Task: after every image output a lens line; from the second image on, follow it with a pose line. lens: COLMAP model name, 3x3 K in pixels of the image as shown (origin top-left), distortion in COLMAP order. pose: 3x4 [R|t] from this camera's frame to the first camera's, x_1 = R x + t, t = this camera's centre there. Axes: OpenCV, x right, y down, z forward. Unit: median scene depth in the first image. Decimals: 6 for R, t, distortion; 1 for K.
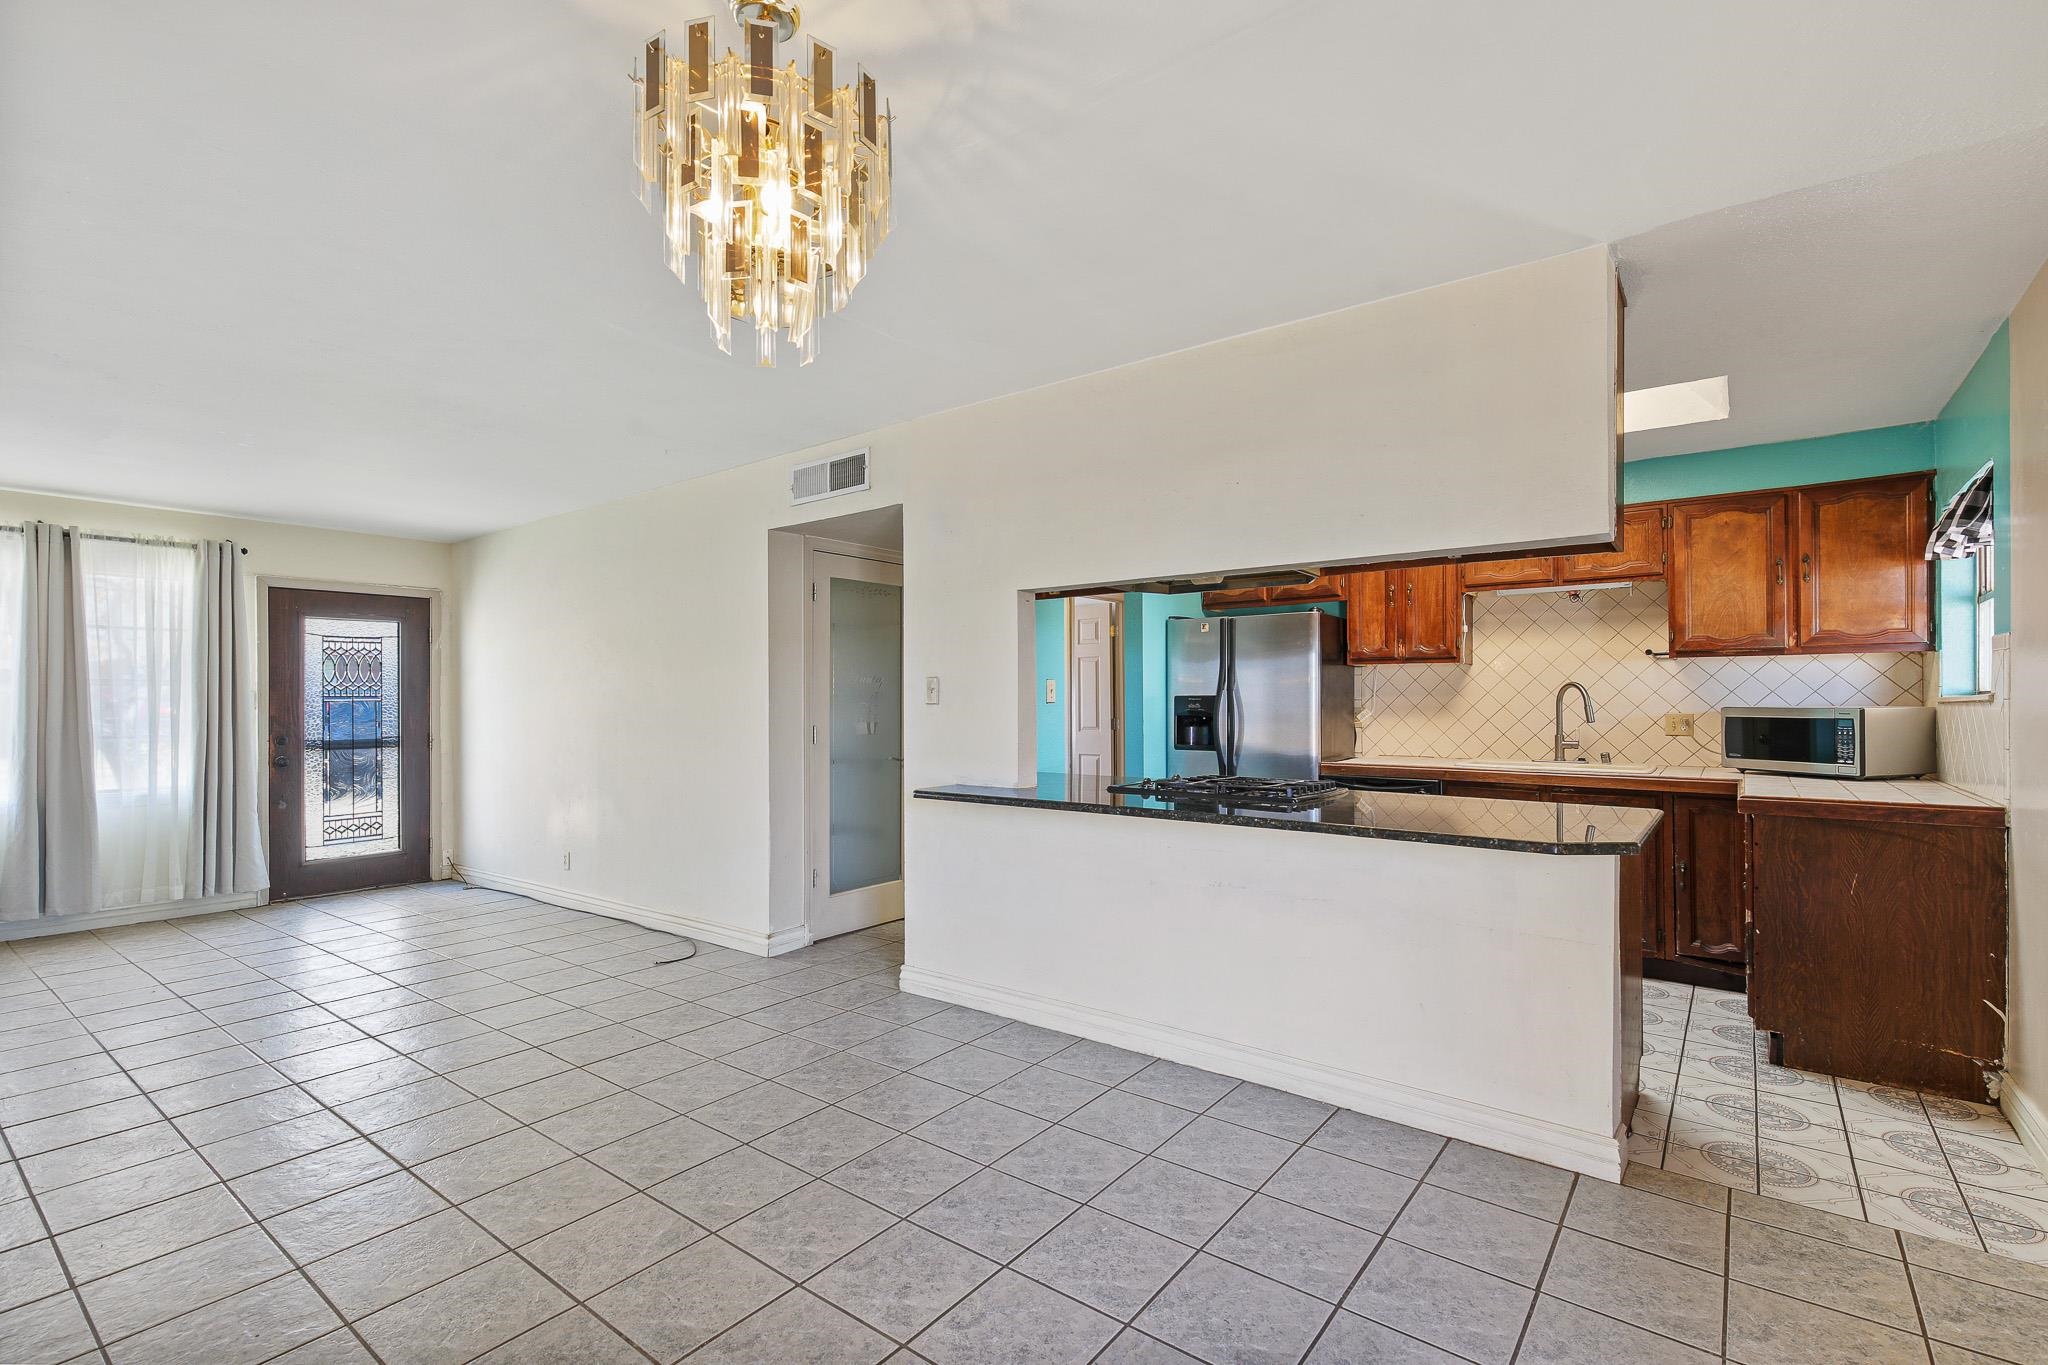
lens RADIAL K [[944.5, 0, 996.5], [0, 944.5, 691.3], [0, 0, 1]] dist [0.018787, -0.007108]
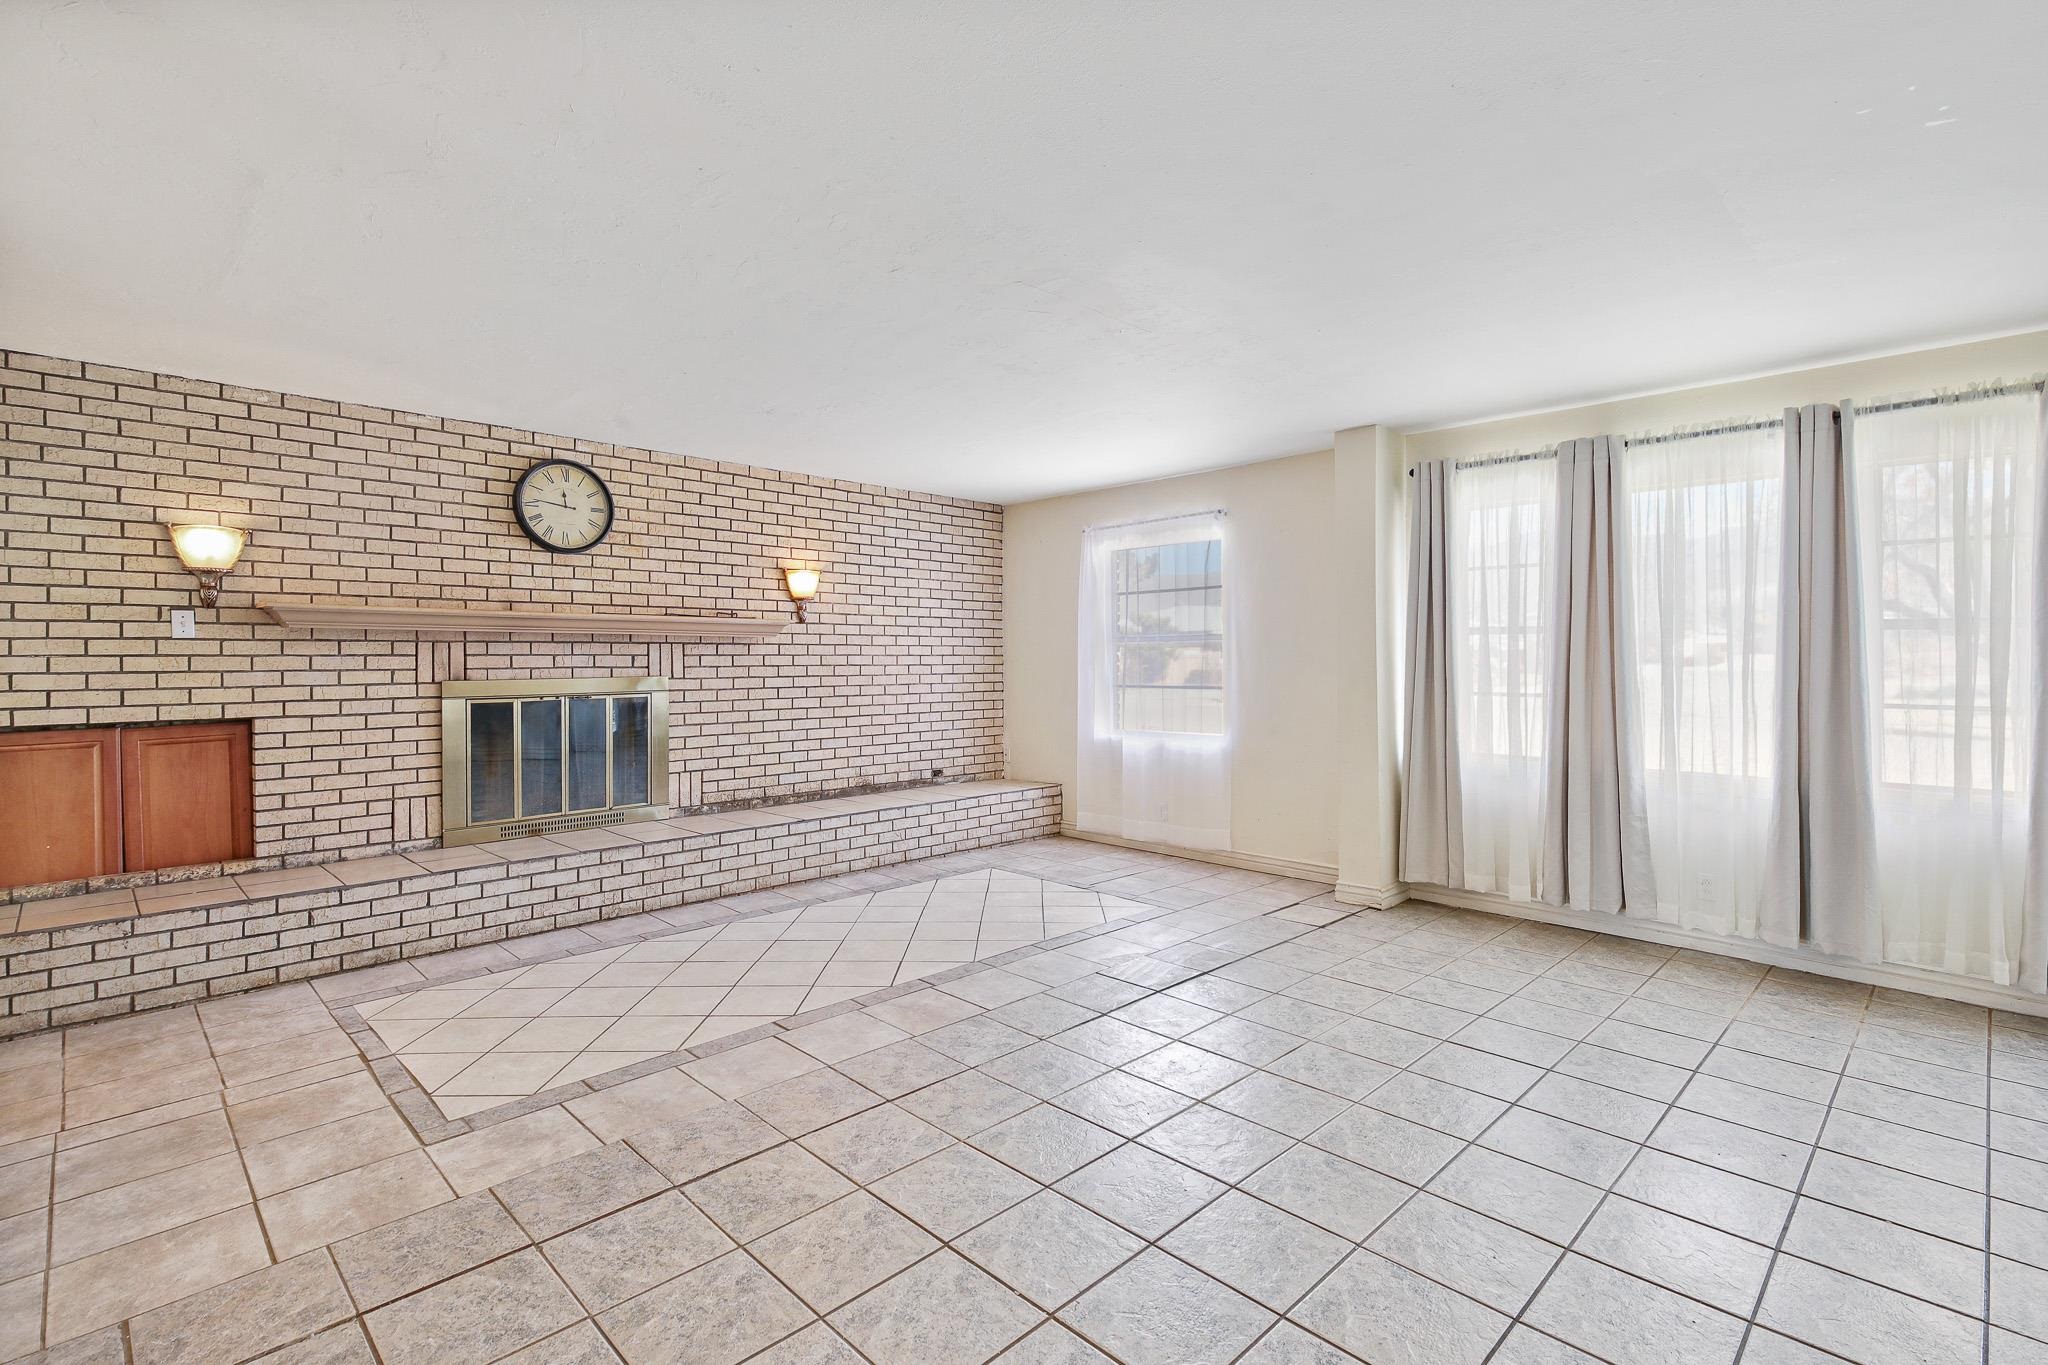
lens RADIAL K [[944.5, 0, 1030.9], [0, 944.5, 669.1], [0, 0, 1]] dist [0.018787, -0.007108]
pose [[-0.118586, 0.018121, -0.992778, -0.218977], [0.012323, 0.999783, 0.016777, 0.003920], [0.992867, -0.010244, -0.118784, 0.532152]]
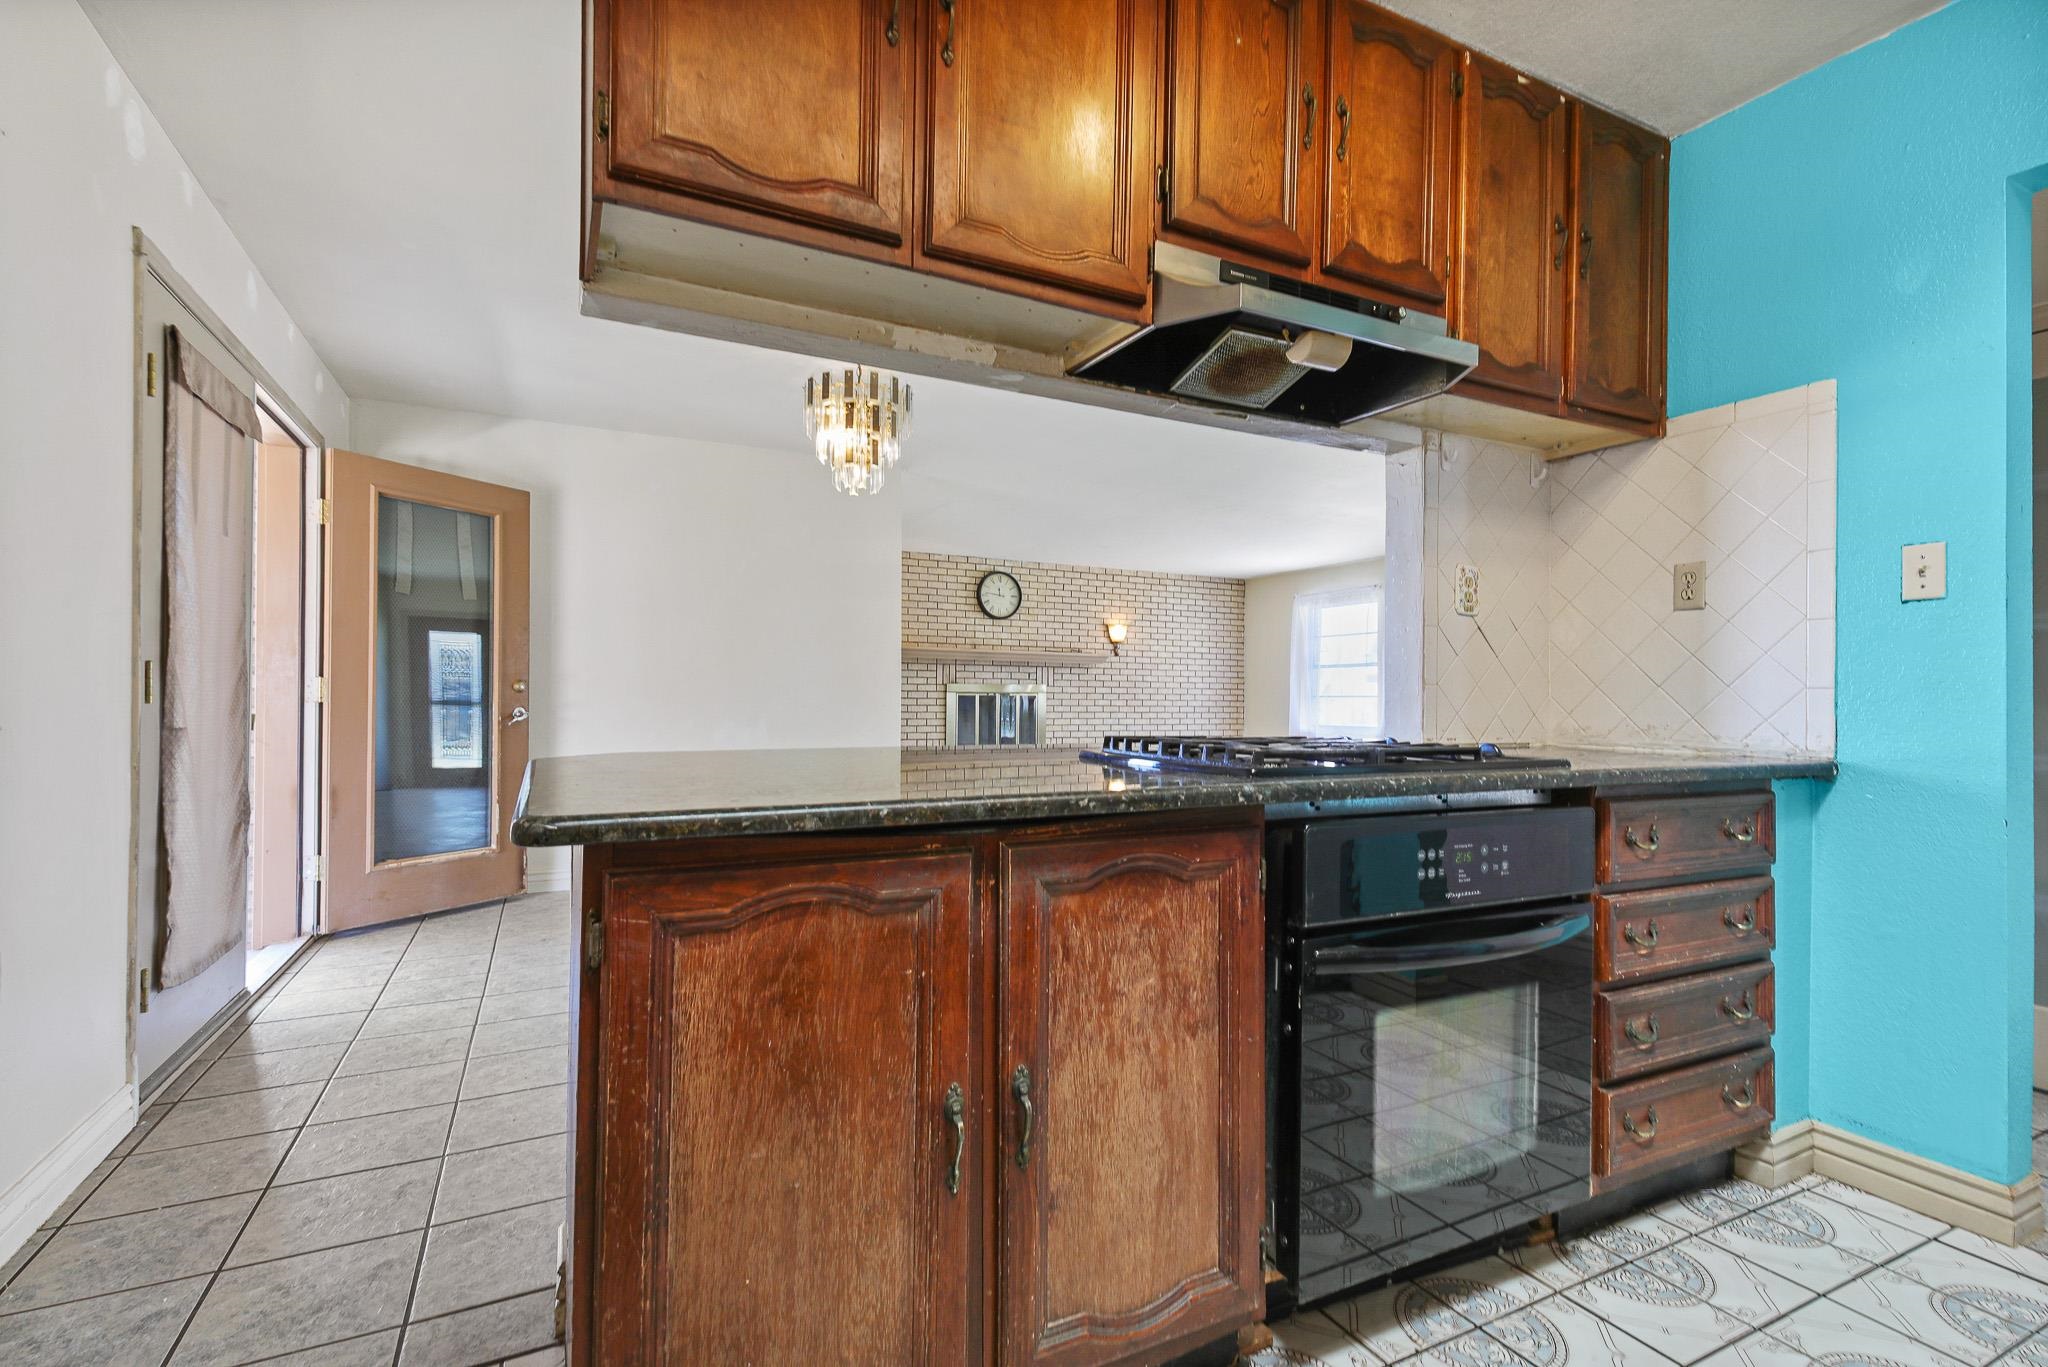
lens RADIAL K [[944.5, 0, 1030.5], [0, 944.5, 691.6], [0, 0, 1]] dist [0.018787, -0.007108]
pose [[-0.415022, -0.003410, -0.909805, 0.568553], [0.000550, 0.999992, -0.003999, 0.047212], [0.909811, -0.002160, -0.415017, 0.782719]]
